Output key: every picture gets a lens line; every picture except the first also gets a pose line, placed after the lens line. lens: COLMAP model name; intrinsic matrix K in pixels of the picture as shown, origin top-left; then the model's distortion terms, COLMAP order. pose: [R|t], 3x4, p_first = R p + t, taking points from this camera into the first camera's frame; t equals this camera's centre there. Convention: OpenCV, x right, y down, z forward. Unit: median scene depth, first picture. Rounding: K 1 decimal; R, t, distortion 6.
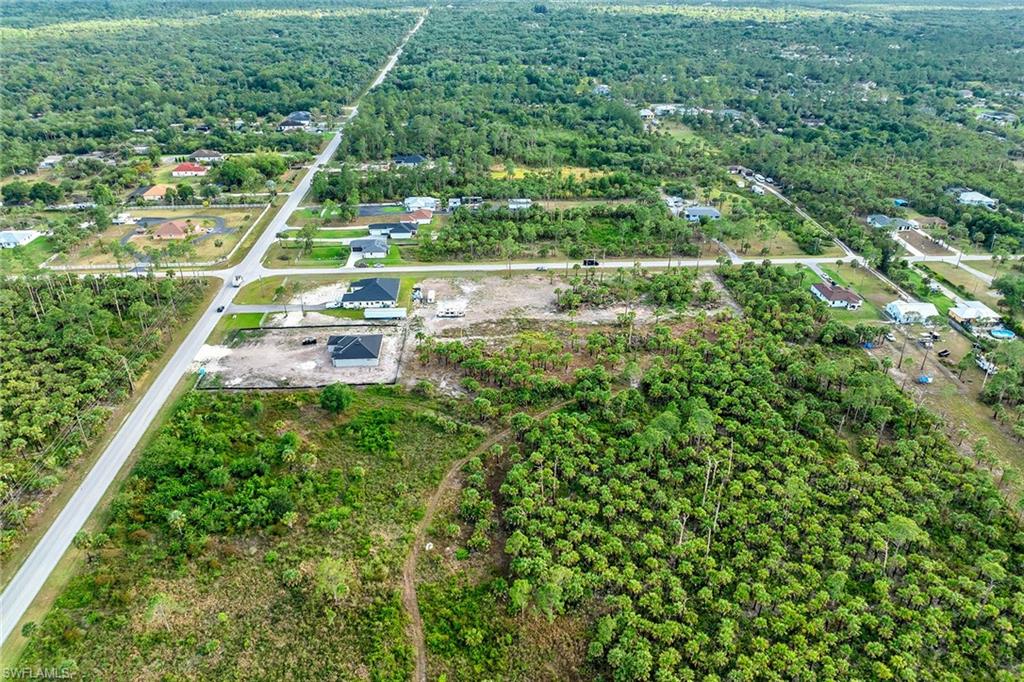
lens RADIAL K [[718.7, 0, 512.0], [0, 718.7, 341.0], [0, 0, 1]] dist [-0.037227, -0.001489]
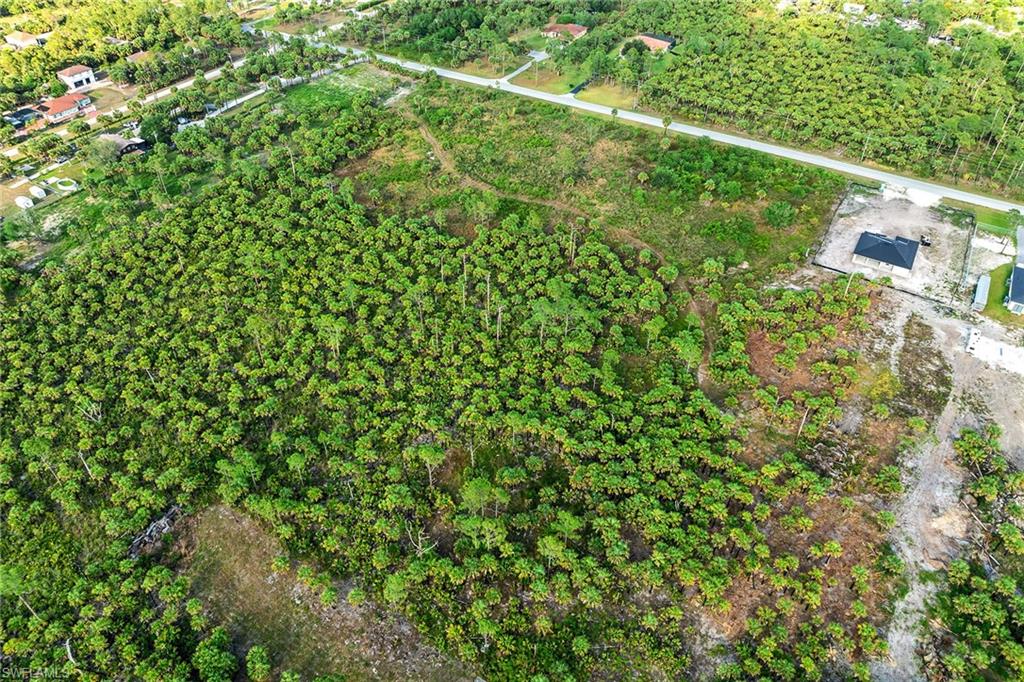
lens RADIAL K [[718.7, 0, 512.0], [0, 718.7, 341.0], [0, 0, 1]] dist [-0.037227, -0.001489]
pose [[-0.569041, 0.526129, -0.631966, 0.539912], [-0.390764, 0.503194, 0.770778, -0.349316], [0.723530, 0.685554, -0.080746, 0.633917]]
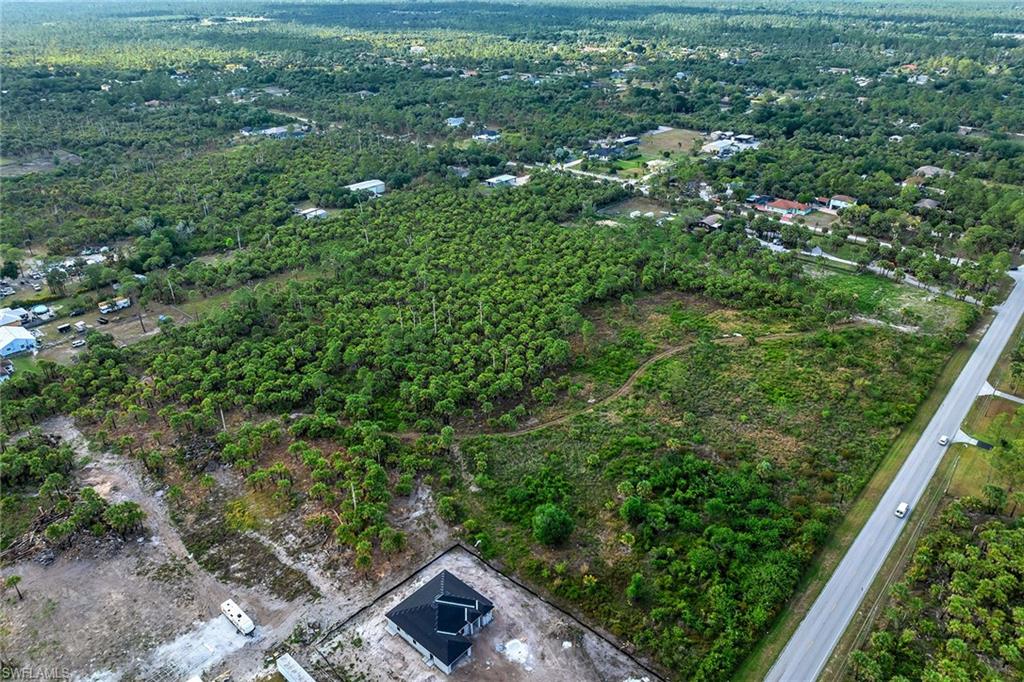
lens RADIAL K [[718.7, 0, 512.0], [0, 718.7, 341.0], [0, 0, 1]] dist [-0.037227, -0.001489]
pose [[-0.710384, -0.324286, 0.624655, -0.439201], [0.329427, 0.631104, 0.702272, -0.422441], [-0.621959, 0.704661, -0.341498, 0.790838]]
